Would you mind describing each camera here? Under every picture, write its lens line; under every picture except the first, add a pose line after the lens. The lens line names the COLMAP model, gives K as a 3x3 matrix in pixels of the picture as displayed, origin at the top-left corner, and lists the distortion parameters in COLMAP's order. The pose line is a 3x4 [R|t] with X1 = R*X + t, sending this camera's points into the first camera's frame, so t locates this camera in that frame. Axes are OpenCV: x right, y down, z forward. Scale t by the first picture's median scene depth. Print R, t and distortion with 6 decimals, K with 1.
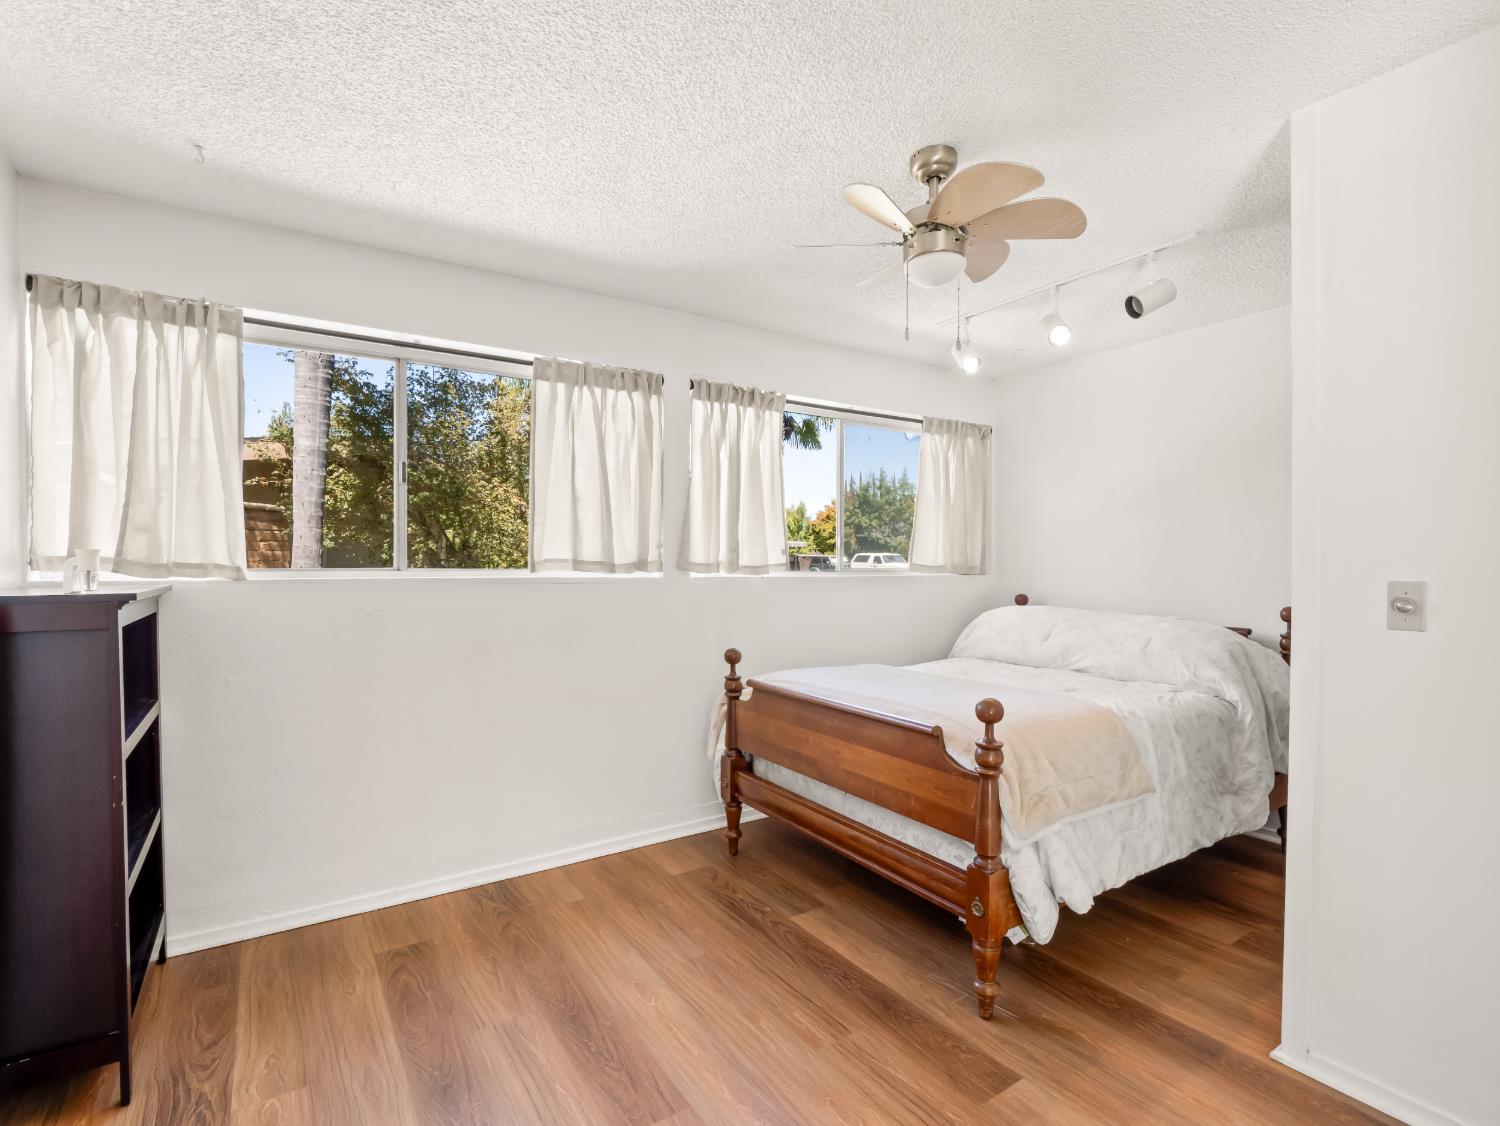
lens RADIAL K [[730.1, 0, 744.2], [0, 730.1, 558.3], [0, 0, 1]] dist [-0.015822, -0.003019]
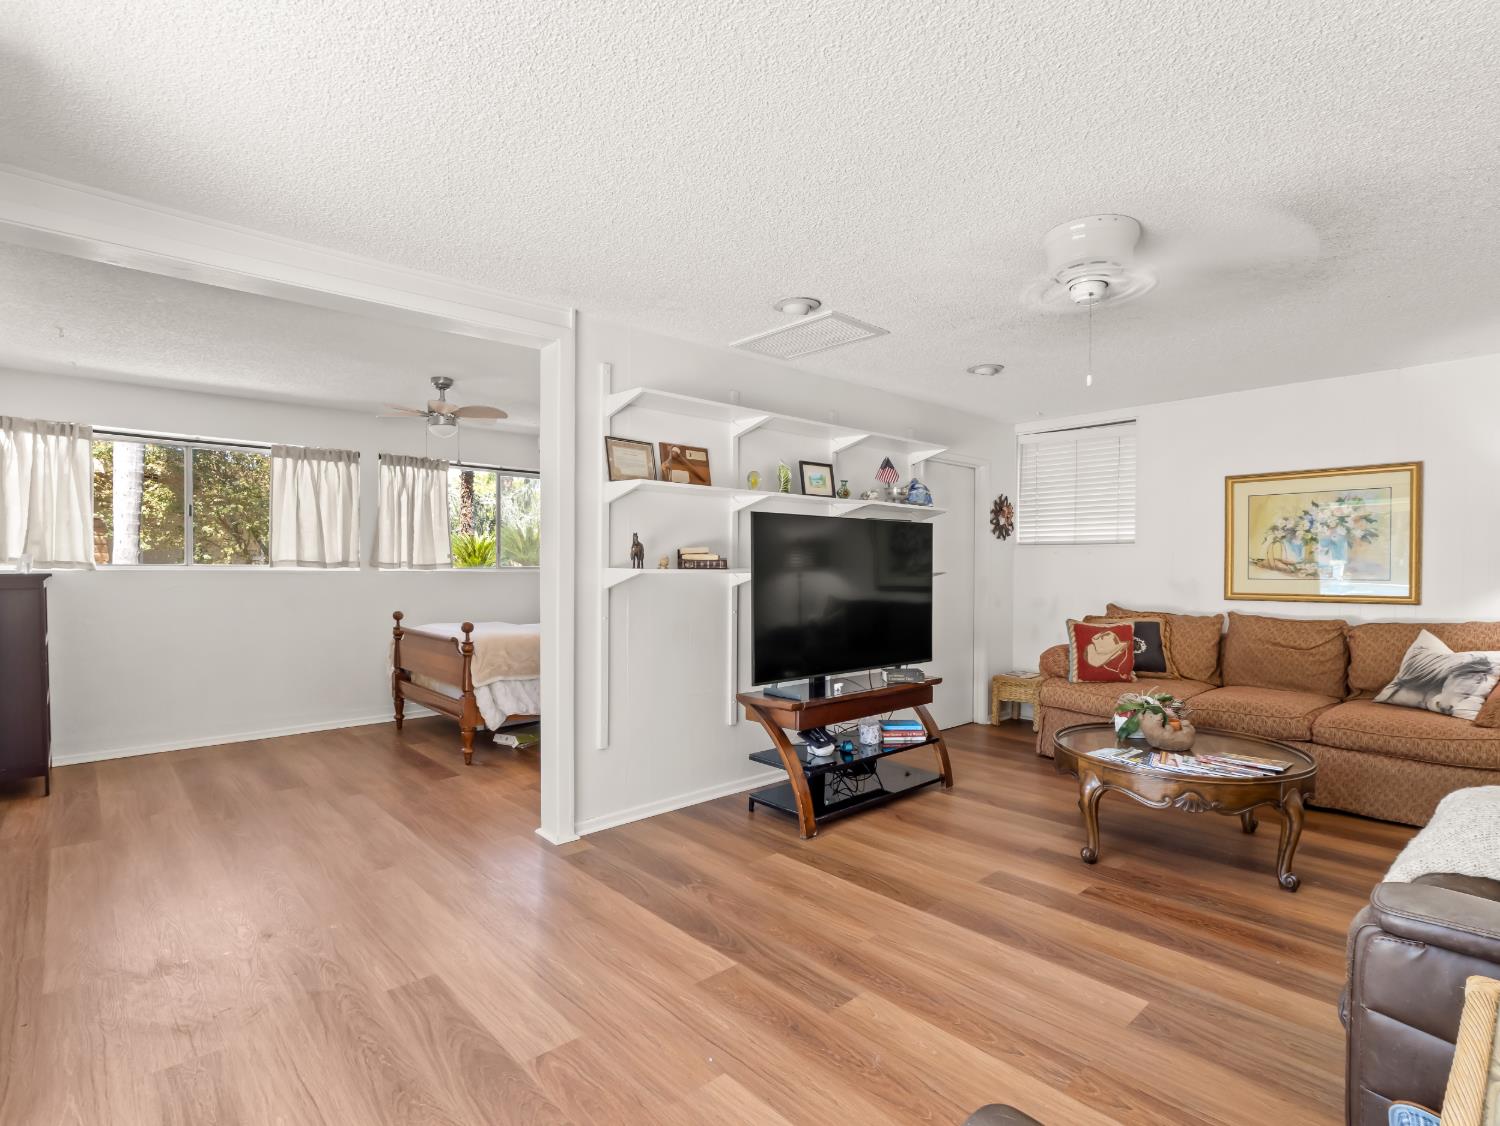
lens RADIAL K [[786.9, 0, 749.6], [0, 786.9, 576.0], [0, 0, 1]] dist [-0.001719, -0.002302]
pose [[0.990879, 0.000242, 0.134752, 0.575472], [-0.002737, 0.999828, 0.018327, 0.002672], [-0.134724, -0.018529, 0.990710, -1.001416]]
